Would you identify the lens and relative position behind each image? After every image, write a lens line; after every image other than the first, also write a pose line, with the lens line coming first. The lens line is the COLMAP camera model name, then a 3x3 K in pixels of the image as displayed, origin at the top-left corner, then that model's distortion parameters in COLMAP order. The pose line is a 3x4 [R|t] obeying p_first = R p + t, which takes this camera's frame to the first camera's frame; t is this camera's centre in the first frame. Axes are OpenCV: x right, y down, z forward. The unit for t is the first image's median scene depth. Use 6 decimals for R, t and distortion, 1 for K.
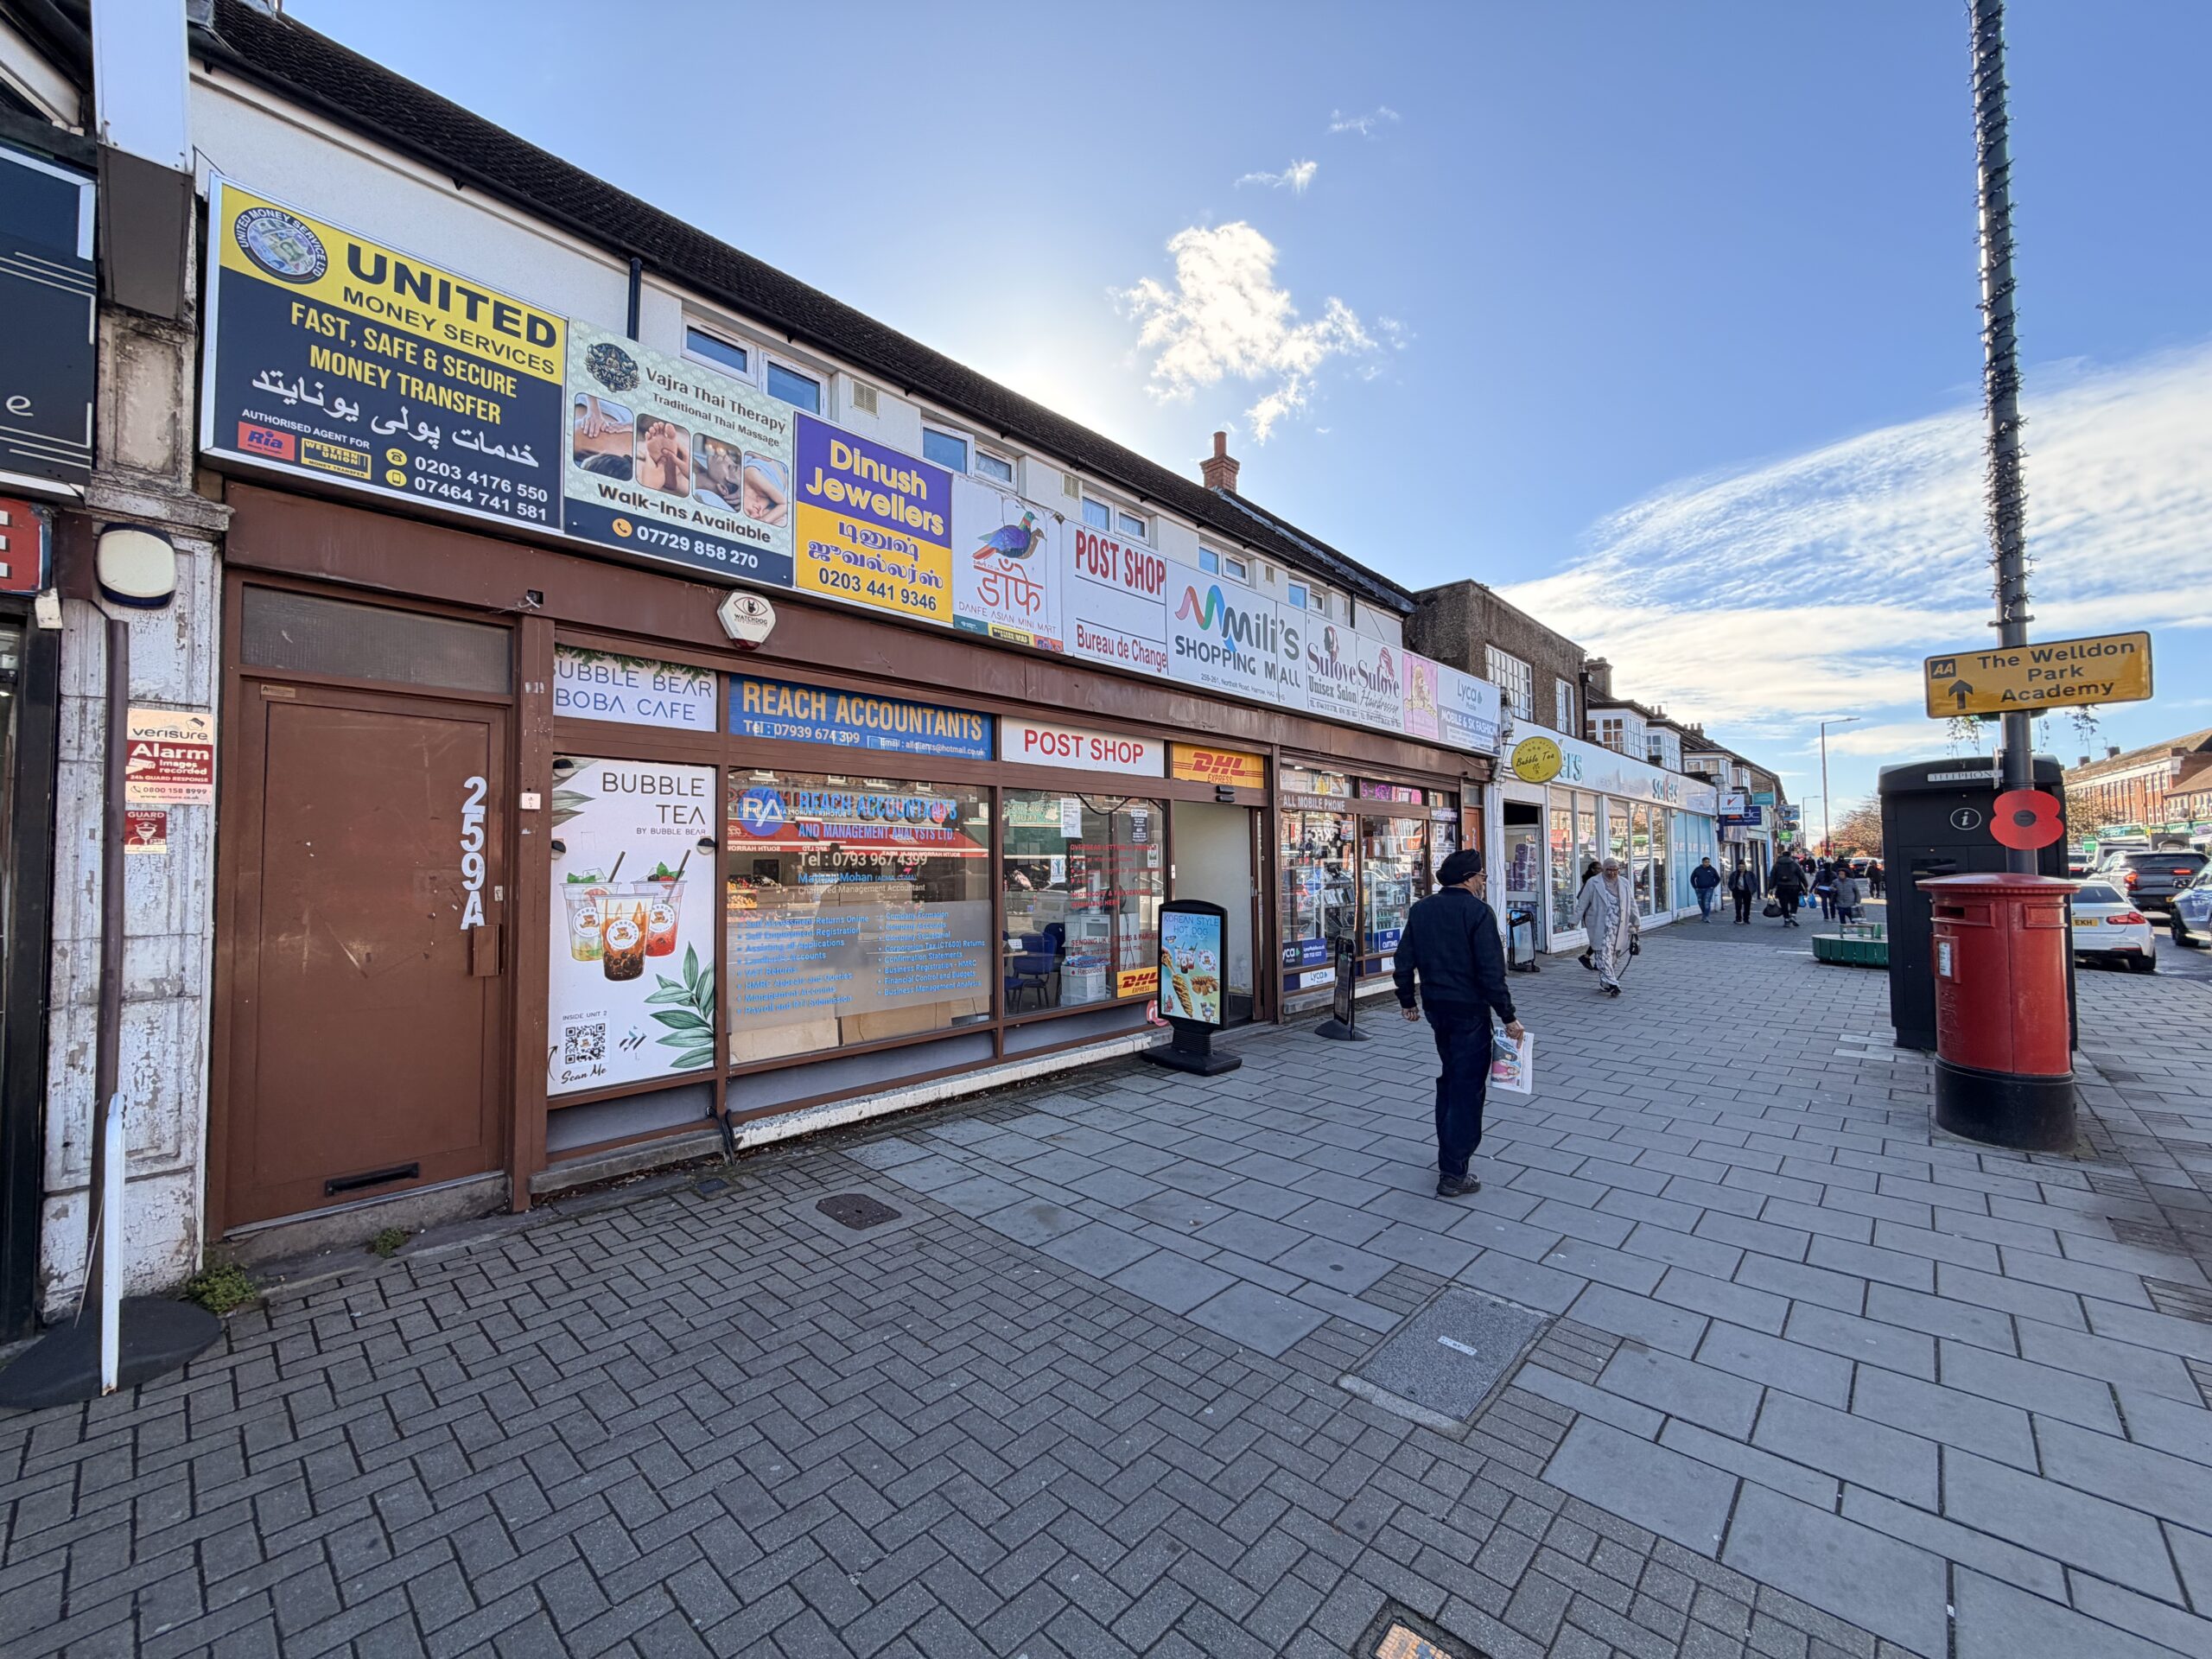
lens RADIAL K [[877.1, 0, 1101.3], [0, 877.1, 834.8], [0, 0, 1]] dist [0.000114, -0.000043]
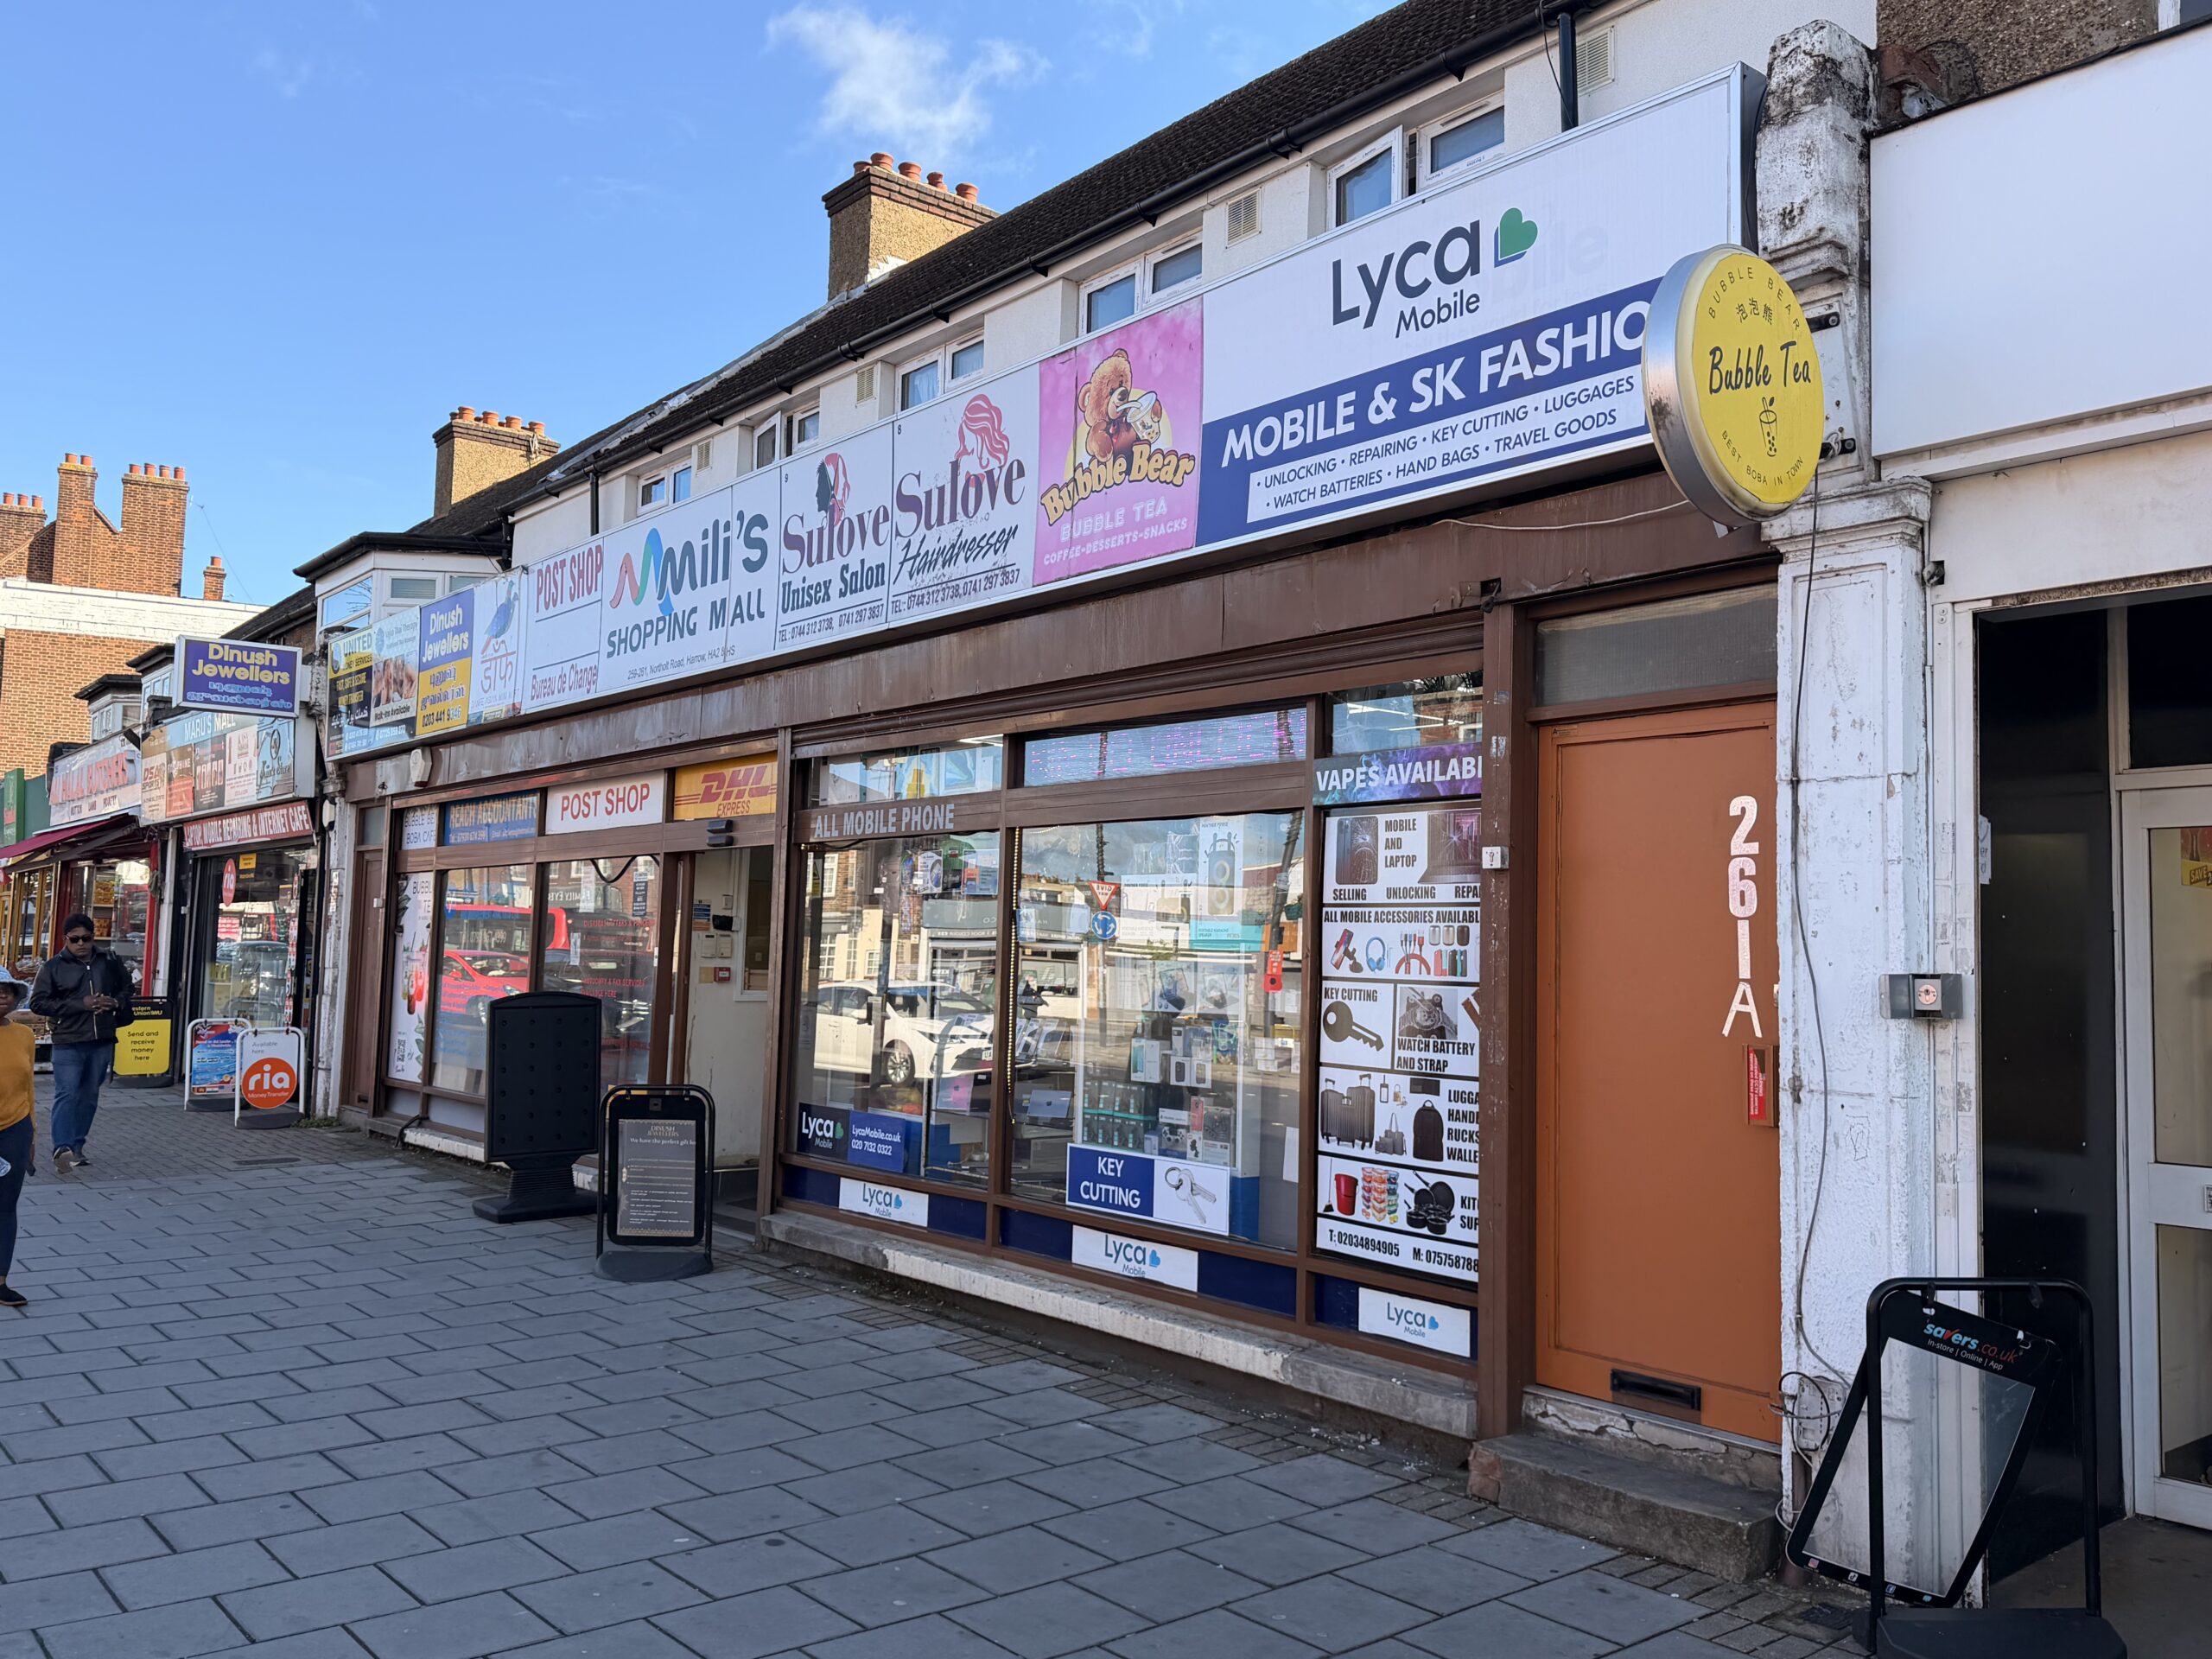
lens RADIAL K [[1794.3, 0, 1106.0], [0, 1794.3, 829.5], [0, 0, 1]] dist [0.150482, -0.280821]
pose [[-0.133196, -0.069841, -0.988626, 1.334944], [0.009958, 0.997369, -0.071800, 0.043542], [0.991040, -0.019409, -0.132150, 1.413991]]
